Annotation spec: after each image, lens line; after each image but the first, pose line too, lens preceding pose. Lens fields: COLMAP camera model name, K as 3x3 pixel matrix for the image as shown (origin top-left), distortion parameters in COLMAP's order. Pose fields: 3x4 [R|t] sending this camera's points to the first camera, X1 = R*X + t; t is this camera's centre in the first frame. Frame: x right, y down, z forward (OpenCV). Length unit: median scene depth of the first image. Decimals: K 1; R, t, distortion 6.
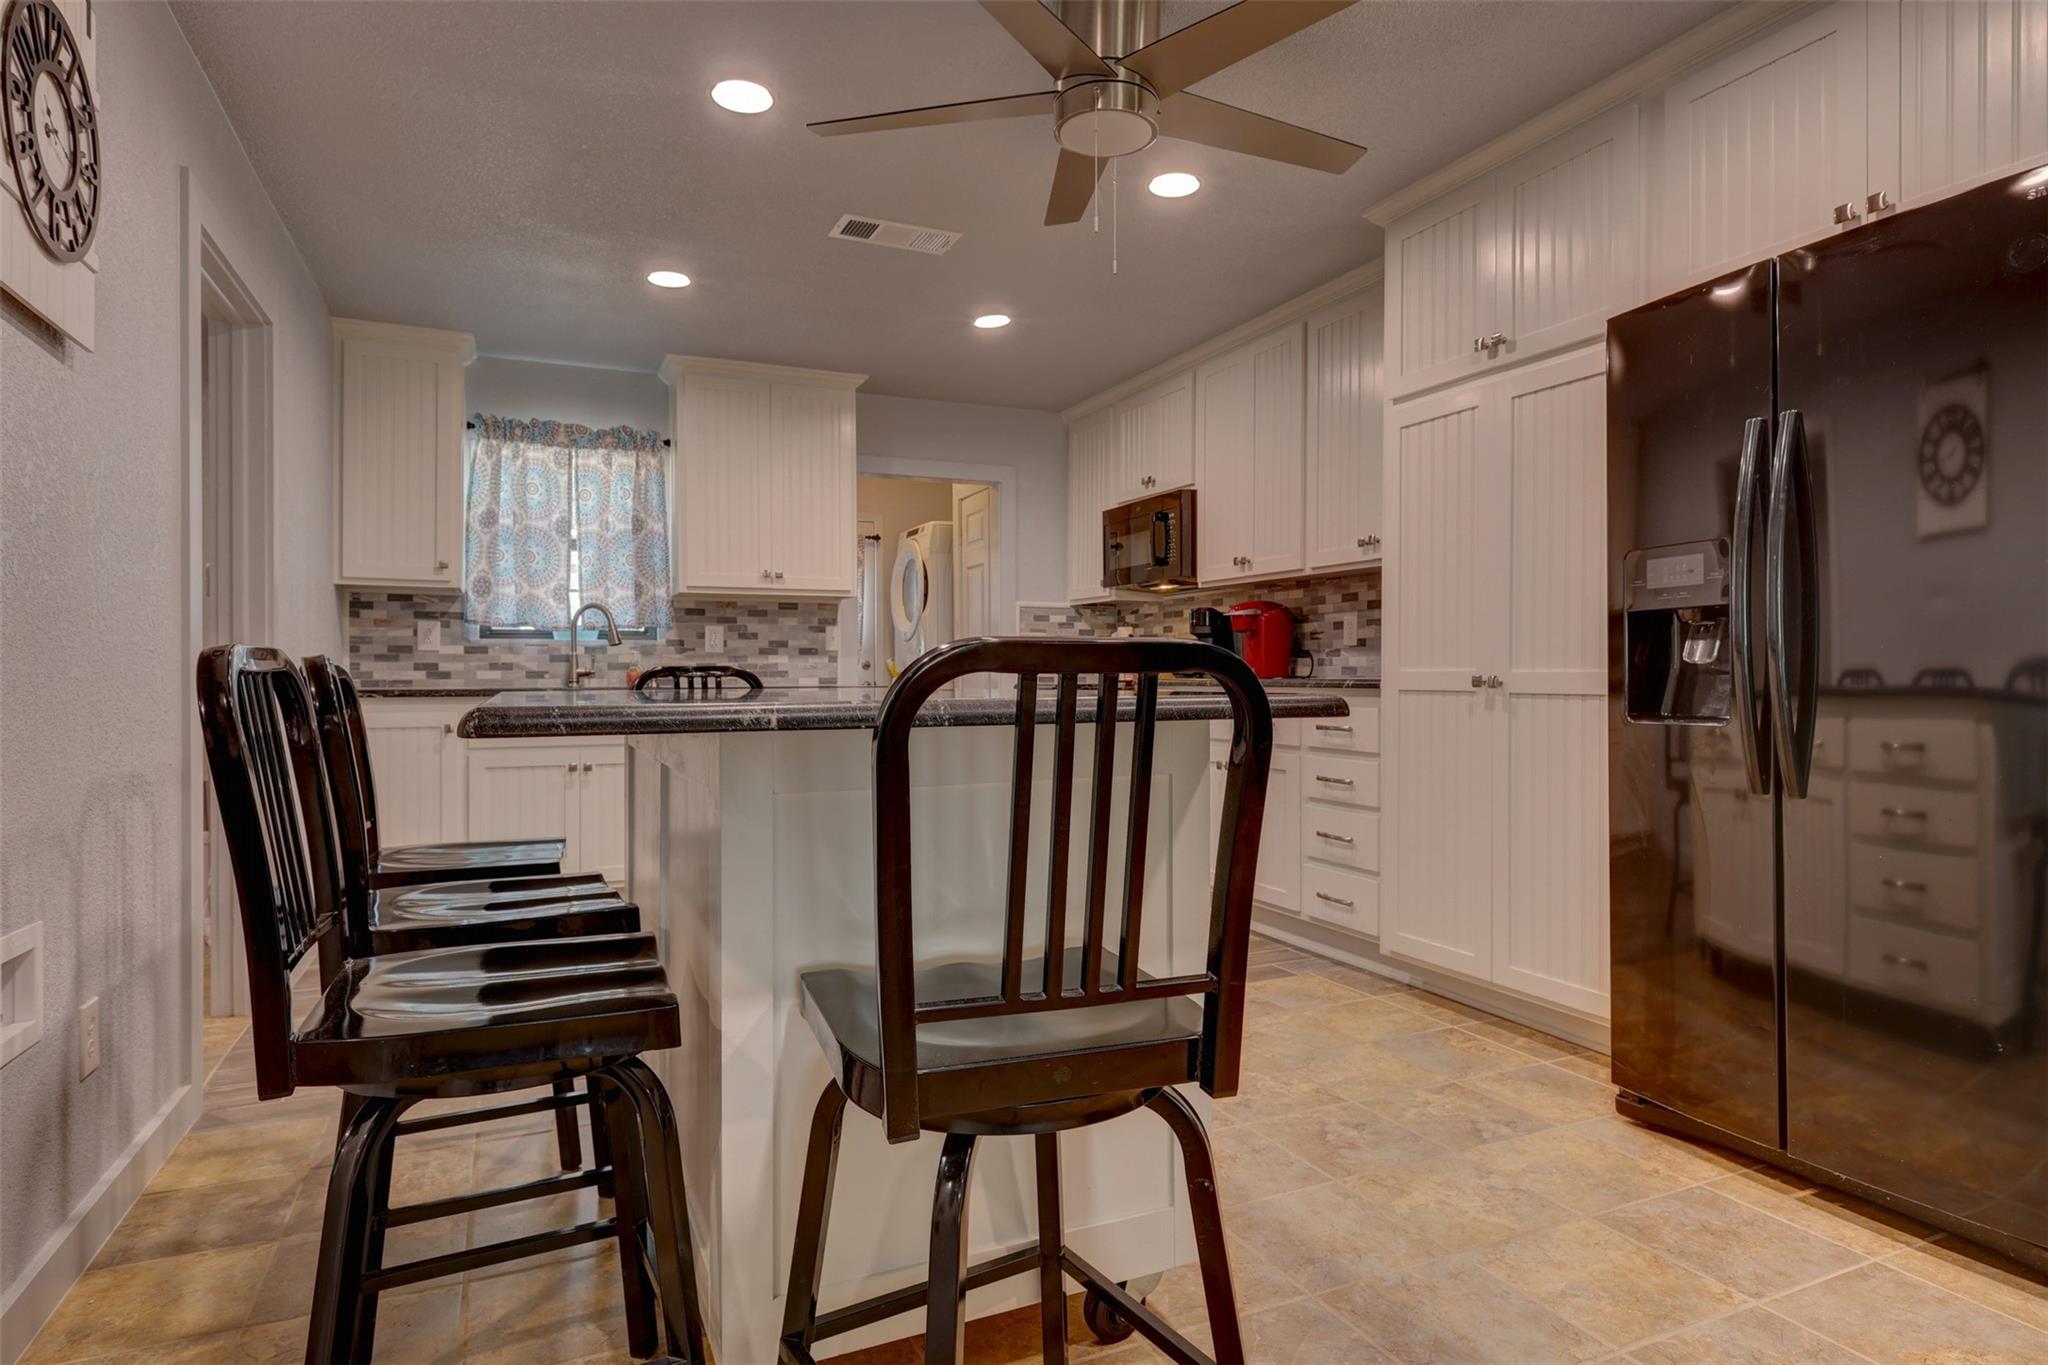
lens RADIAL K [[1127.7, 0, 1027.6], [0, 1127.7, 680.7], [0, 0, 1]] dist [-0.000377, -0.000482]
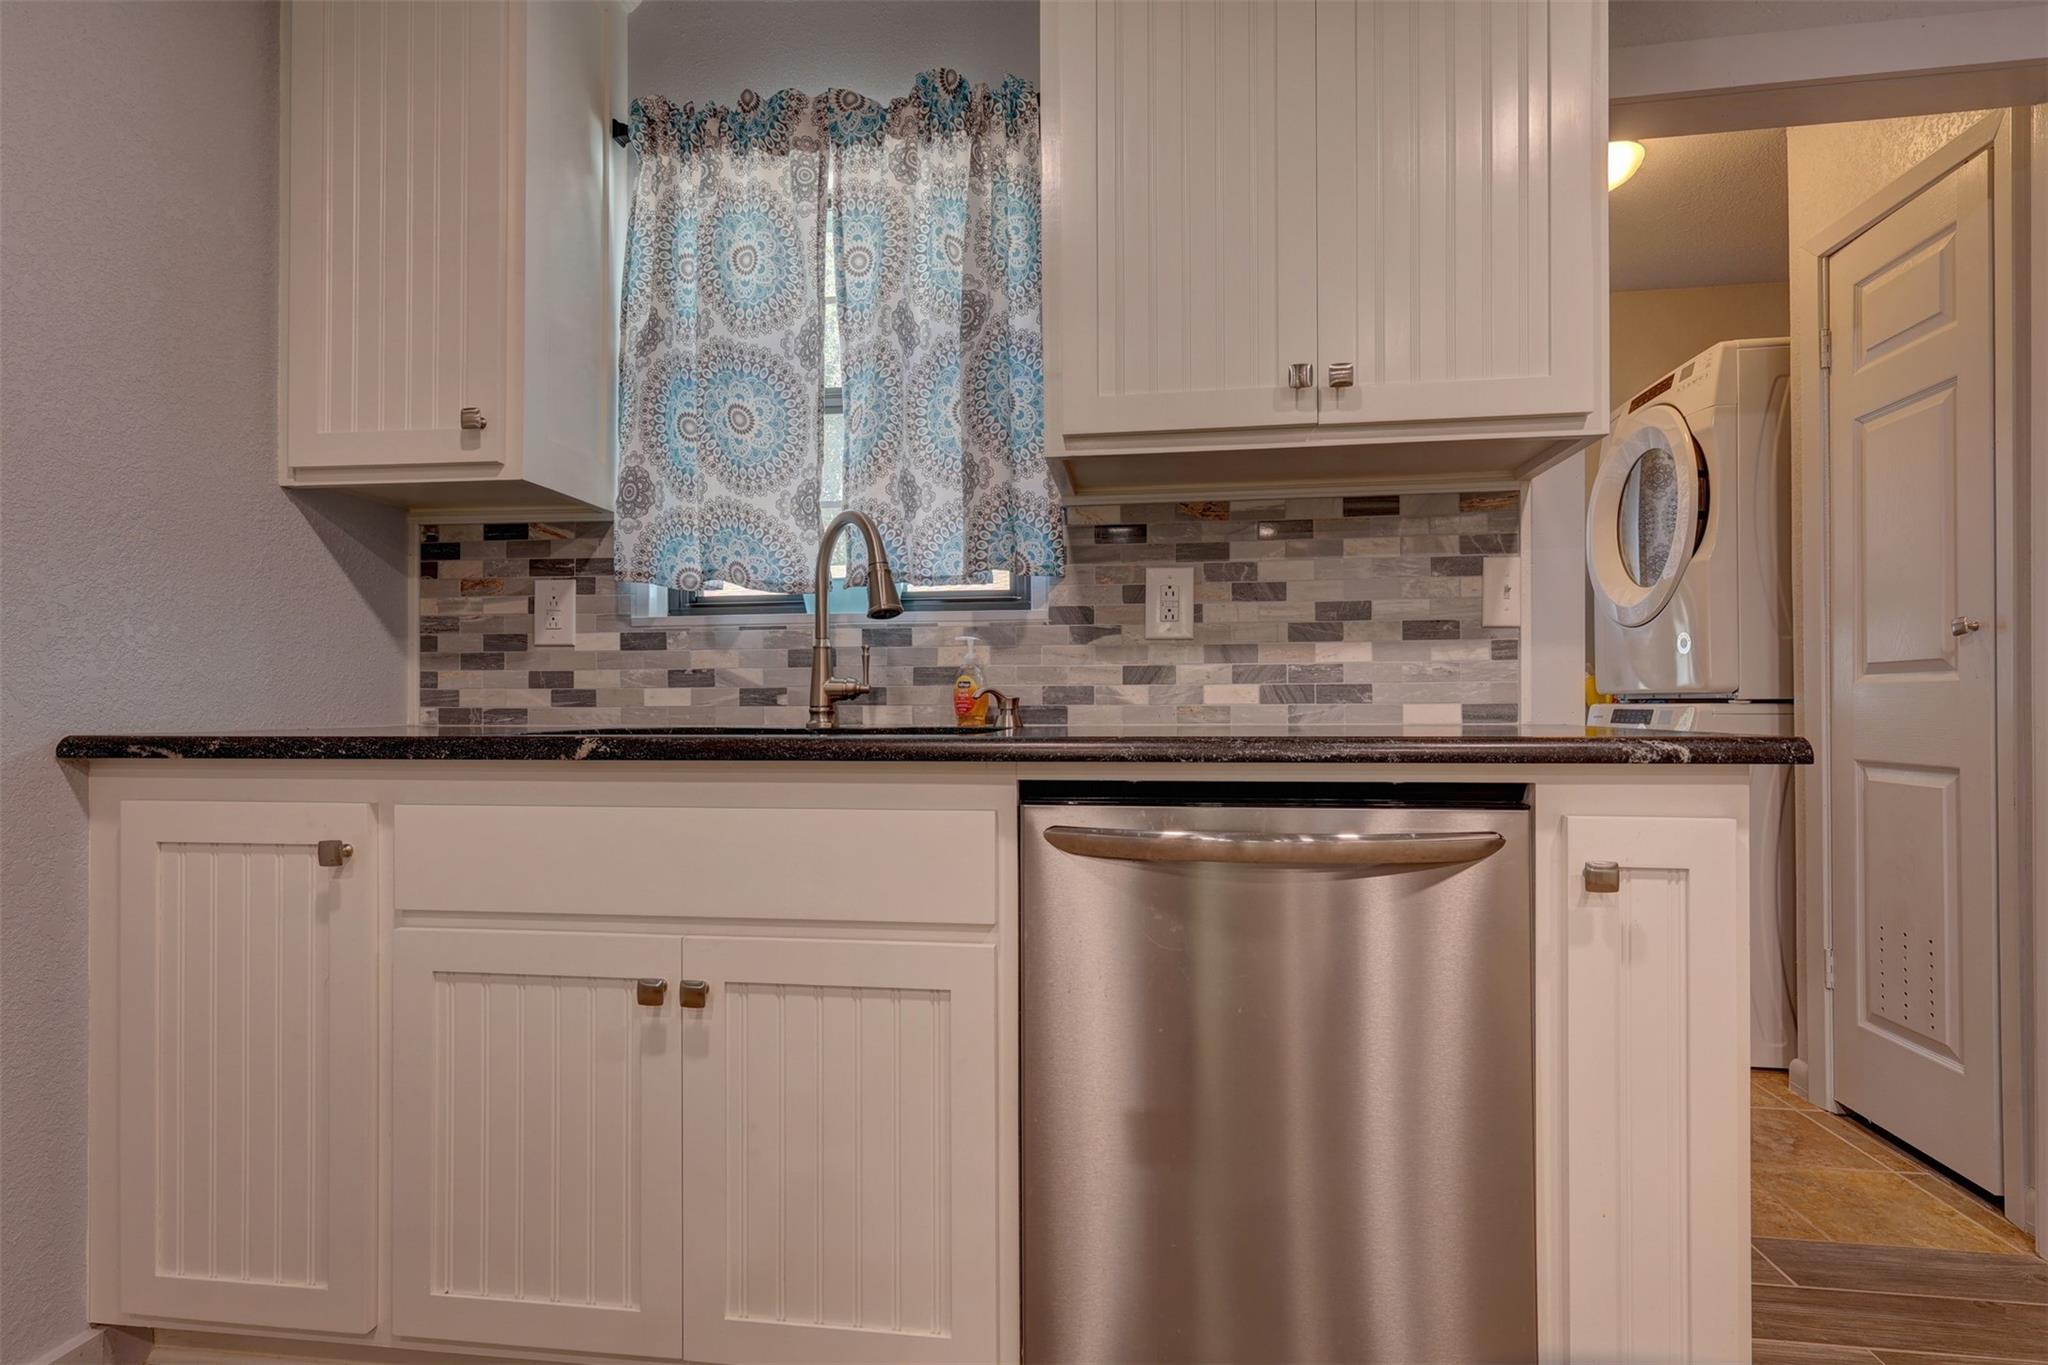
lens RADIAL K [[953.6, 0, 1029.5], [0, 953.6, 696.6], [0, 0, 1]] dist [0.005258, 0.000282]
pose [[0.847058, -0.004636, -0.531480, -0.153396], [-0.001665, 0.999934, -0.011376, -0.001351], [0.531497, 0.010521, 0.846995, 0.733703]]
